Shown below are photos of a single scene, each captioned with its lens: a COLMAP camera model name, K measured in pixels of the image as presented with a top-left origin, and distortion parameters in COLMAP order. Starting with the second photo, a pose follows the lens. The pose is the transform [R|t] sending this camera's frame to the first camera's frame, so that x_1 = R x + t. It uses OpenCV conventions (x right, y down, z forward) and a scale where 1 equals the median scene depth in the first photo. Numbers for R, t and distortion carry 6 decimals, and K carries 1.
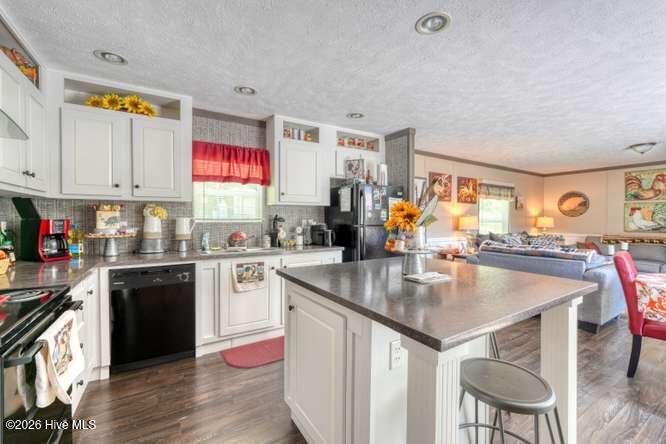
lens RADIAL K [[282.9, 0, 333.7], [0, 282.9, 219.7], [0, 0, 1]] dist [-0.000754, 0.000630]
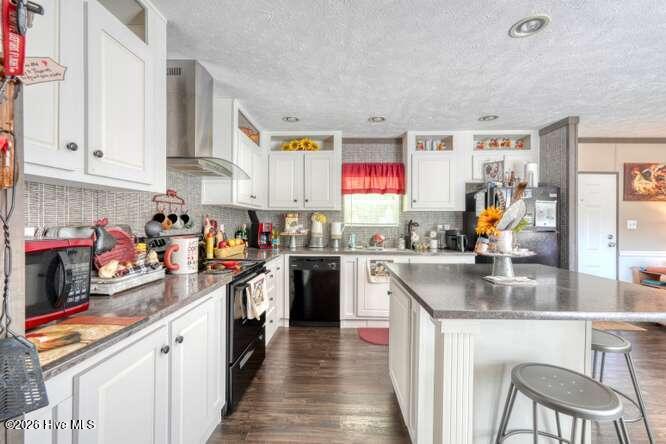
lens RADIAL K [[282.9, 0, 333.7], [0, 282.9, 219.7], [0, 0, 1]] dist [-0.000754, 0.000630]
pose [[0.833002, -0.002320, -0.553266, 0.183272], [-0.008517, 0.999819, -0.017016, 0.003231], [0.553205, 0.018887, 0.832831, -0.106771]]
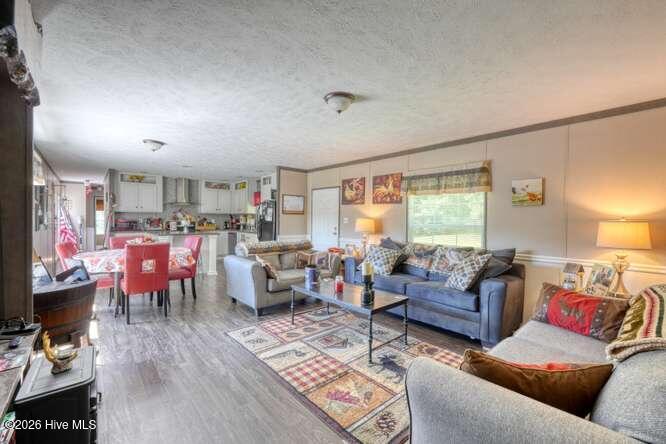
lens RADIAL K [[282.9, 0, 333.7], [0, 282.9, 219.7], [0, 0, 1]] dist [-0.000754, 0.000630]
pose [[0.168193, 0.003561, -0.985748, 2.491095], [-0.017546, 0.999846, 0.000618, -0.013199], [0.985598, 0.017191, 0.168230, 1.321459]]
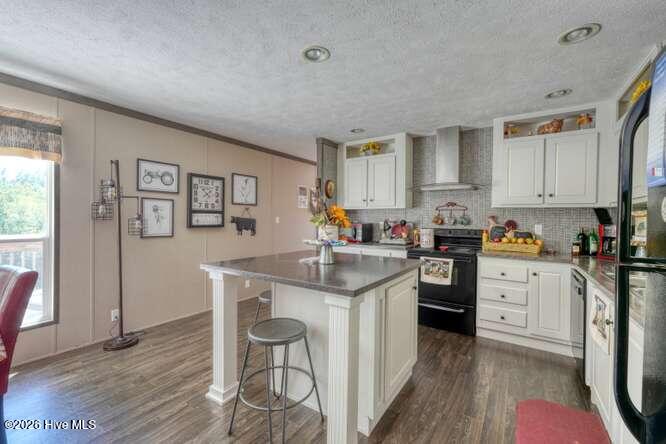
lens RADIAL K [[282.9, 0, 333.7], [0, 282.9, 219.7], [0, 0, 1]] dist [-0.000754, 0.000630]
pose [[-0.909662, -0.004979, -0.415319, 0.427143], [-0.013027, 0.999778, 0.016548, -0.019687], [0.415145, 0.020464, -0.909525, 1.207670]]
